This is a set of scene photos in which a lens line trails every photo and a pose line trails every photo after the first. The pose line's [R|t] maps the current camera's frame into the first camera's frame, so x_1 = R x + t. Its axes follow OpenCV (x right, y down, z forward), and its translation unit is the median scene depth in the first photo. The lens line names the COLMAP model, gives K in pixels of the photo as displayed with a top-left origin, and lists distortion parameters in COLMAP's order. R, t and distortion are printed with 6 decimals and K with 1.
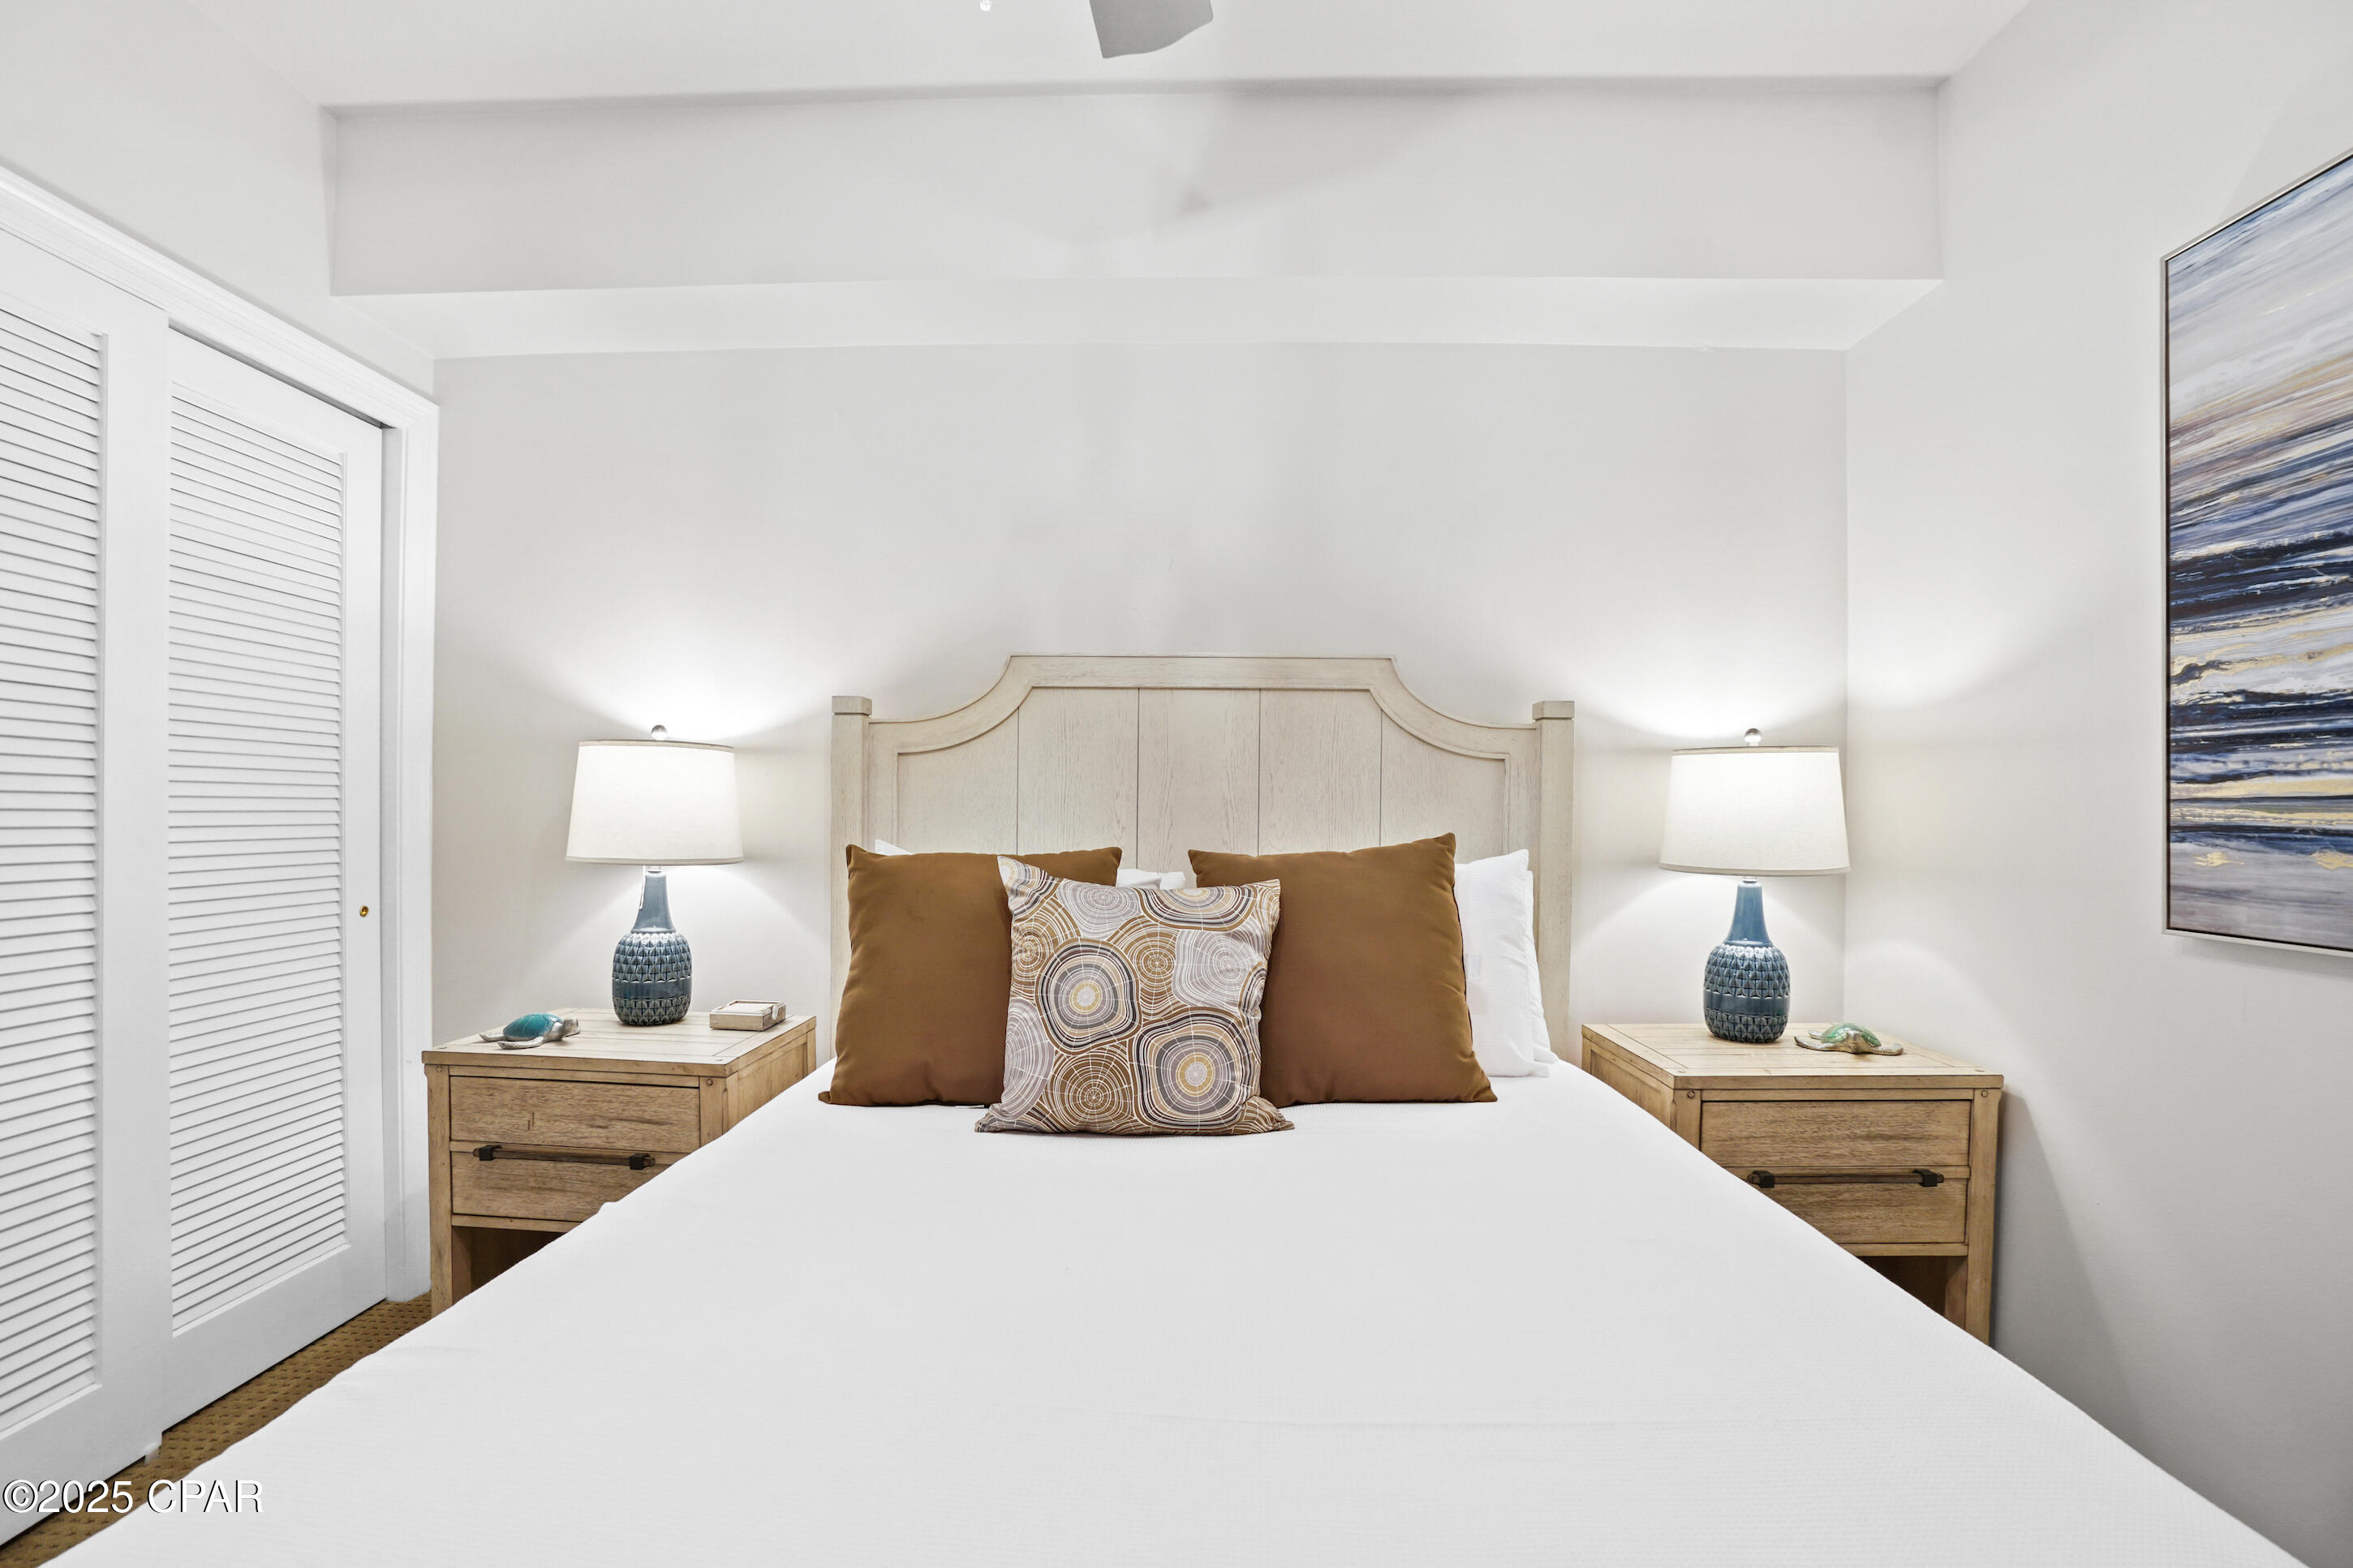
lens RADIAL K [[1042.9, 0, 1147.3], [0, 1042.9, 826.9], [0, 0, 1]] dist [-0.061439, 0.021814]
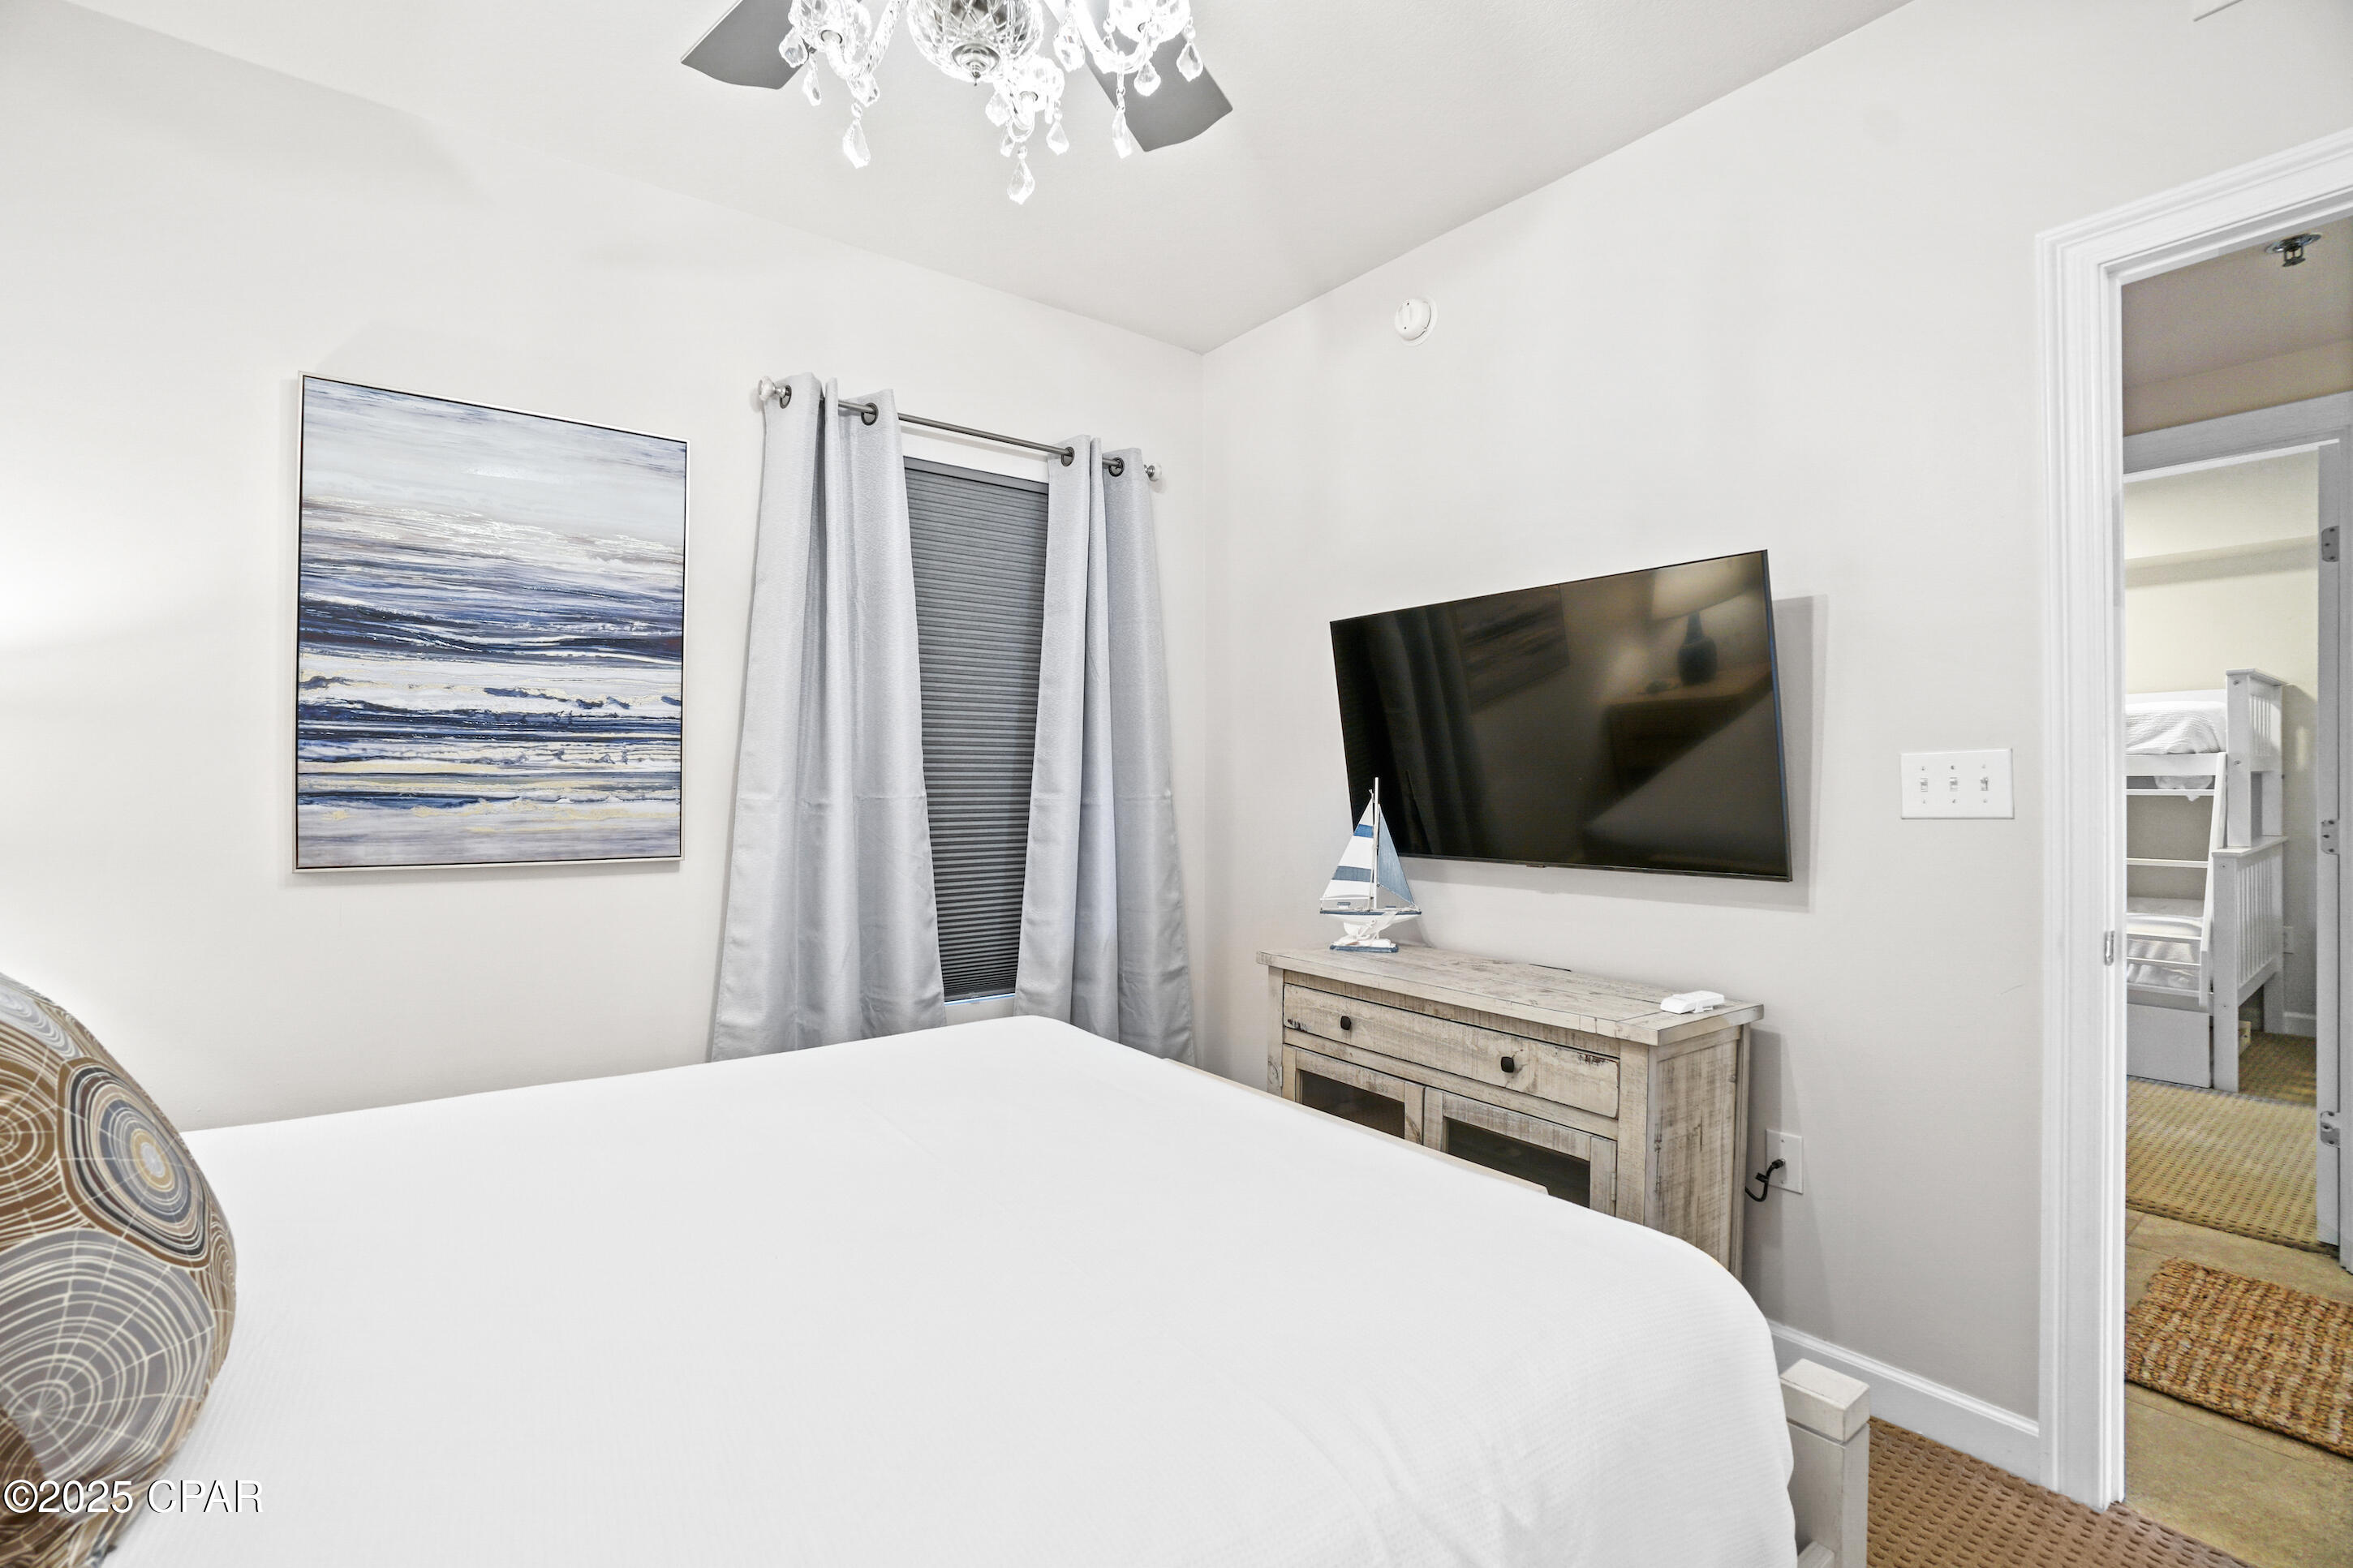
lens RADIAL K [[1060.9, 0, 1150.2], [0, 1060.9, 784.5], [0, 0, 1]] dist [-0.066679, 0.025438]
pose [[-0.628332, -0.006519, 0.777918, -0.685161], [0.003873, 0.999926, 0.011507, -0.020632], [-0.777935, 0.010243, -0.628261, 0.857393]]
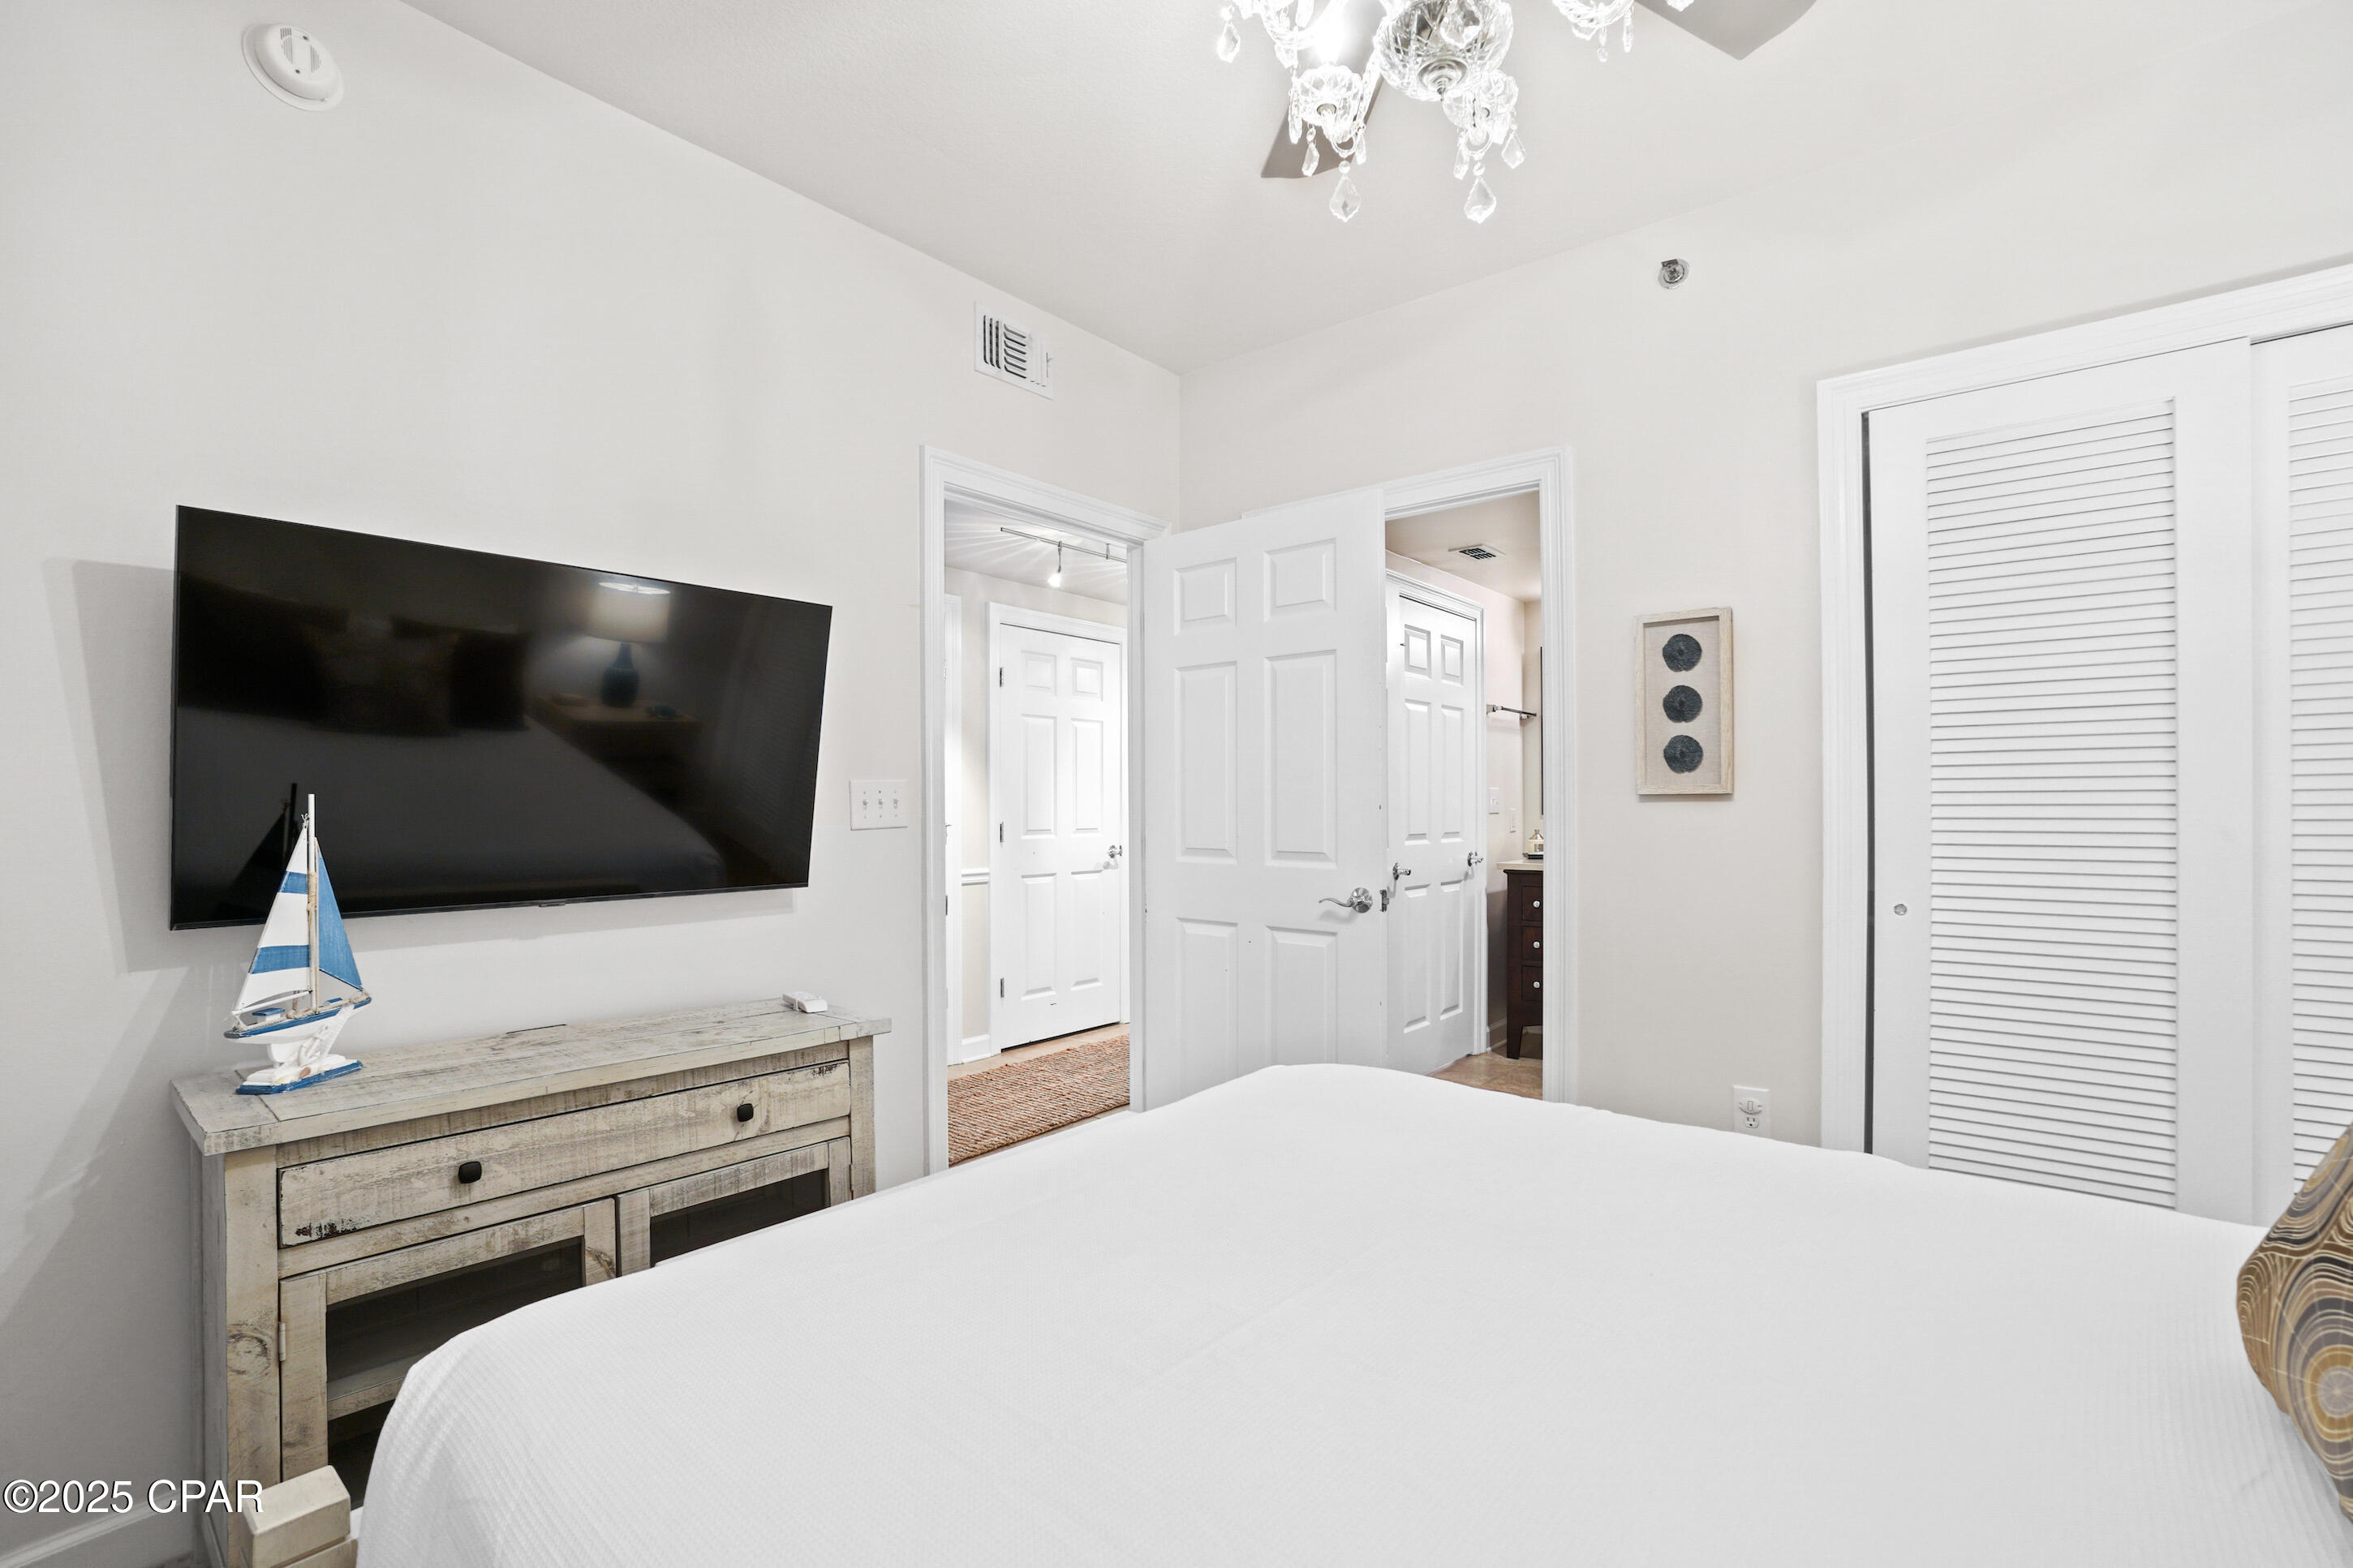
lens RADIAL K [[1074.9, 0, 1163.7], [0, 1074.9, 814.1], [0, 0, 1]] dist [-0.033357, 0.000512]
pose [[-0.603756, 0.002829, -0.797164, 0.645308], [-0.007035, 0.999936, 0.008877, -0.006583], [0.797138, 0.010968, -0.603698, 0.797497]]
